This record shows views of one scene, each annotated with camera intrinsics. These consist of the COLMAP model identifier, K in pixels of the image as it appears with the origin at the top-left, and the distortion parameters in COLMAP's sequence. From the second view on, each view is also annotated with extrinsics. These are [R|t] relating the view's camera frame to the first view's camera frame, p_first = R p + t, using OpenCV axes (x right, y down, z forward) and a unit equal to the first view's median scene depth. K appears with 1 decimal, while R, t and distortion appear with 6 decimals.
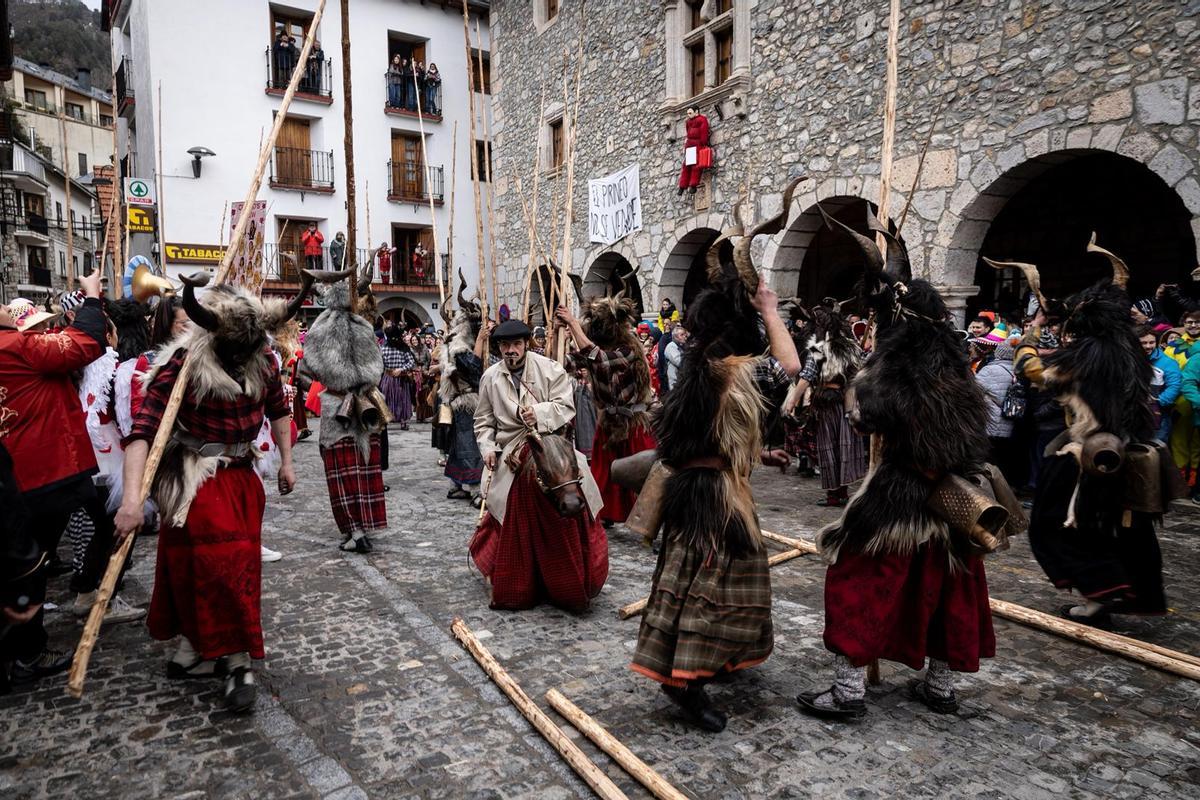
lens RADIAL K [[819.0, 0, 594.3], [0, 819.0, 395.0], [0, 0, 1]] dist [0.011033, 0.002044]
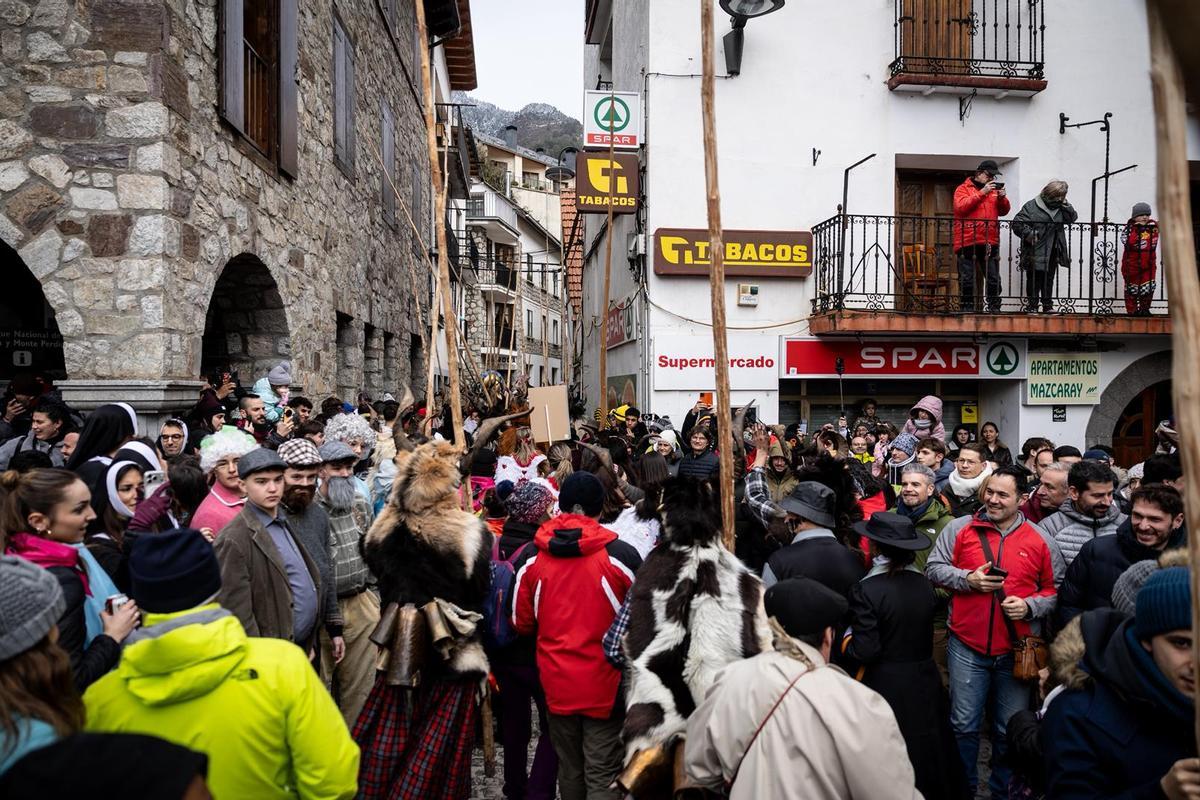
lens RADIAL K [[819.0, 0, 594.3], [0, 819.0, 395.0], [0, 0, 1]] dist [0.011033, 0.002044]
pose [[0.869902, 0.012275, -0.493072, -0.318816], [-0.049715, 0.996781, -0.062895, -0.066347], [0.490712, 0.079226, 0.867712, 0.581141]]
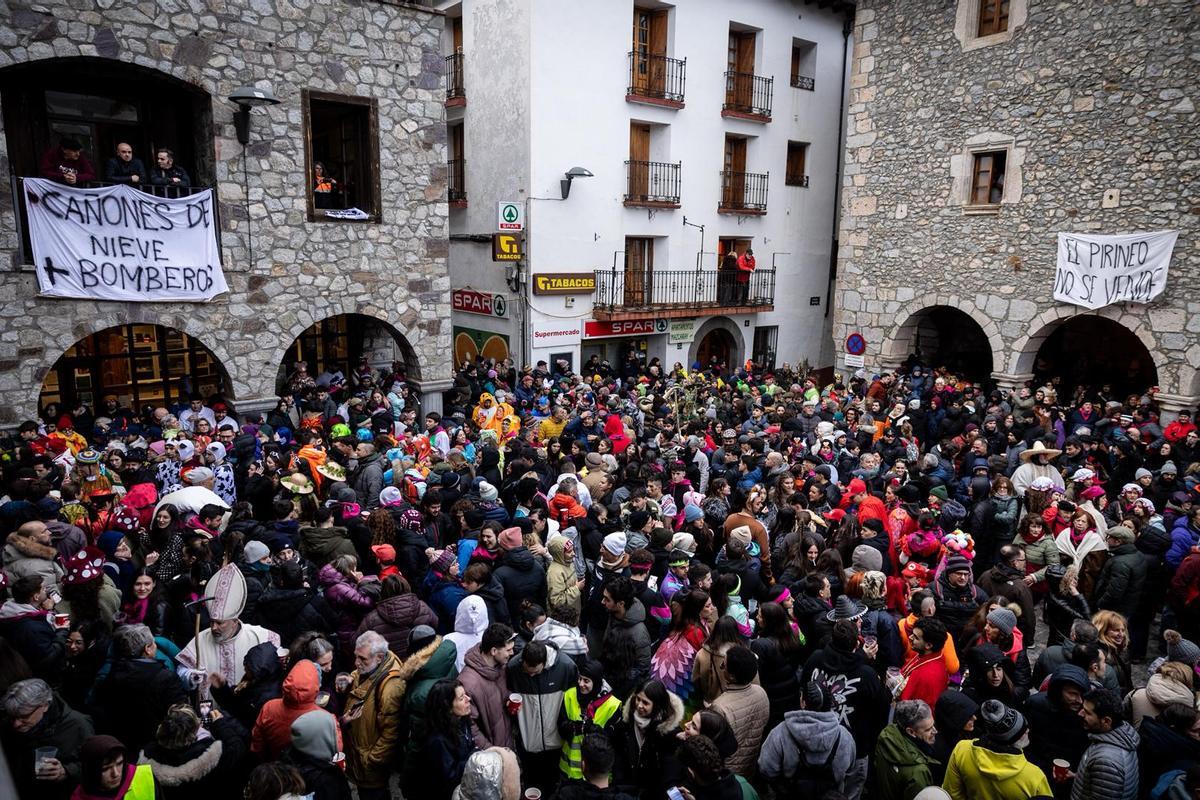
lens RADIAL K [[819.0, 0, 594.3], [0, 819.0, 395.0], [0, 0, 1]] dist [0.011033, 0.002044]
pose [[0.999271, 0.015370, 0.034951, -0.456632], [-0.018851, 0.994650, 0.101563, -0.135460], [-0.033203, -0.102148, 0.994215, 0.074236]]
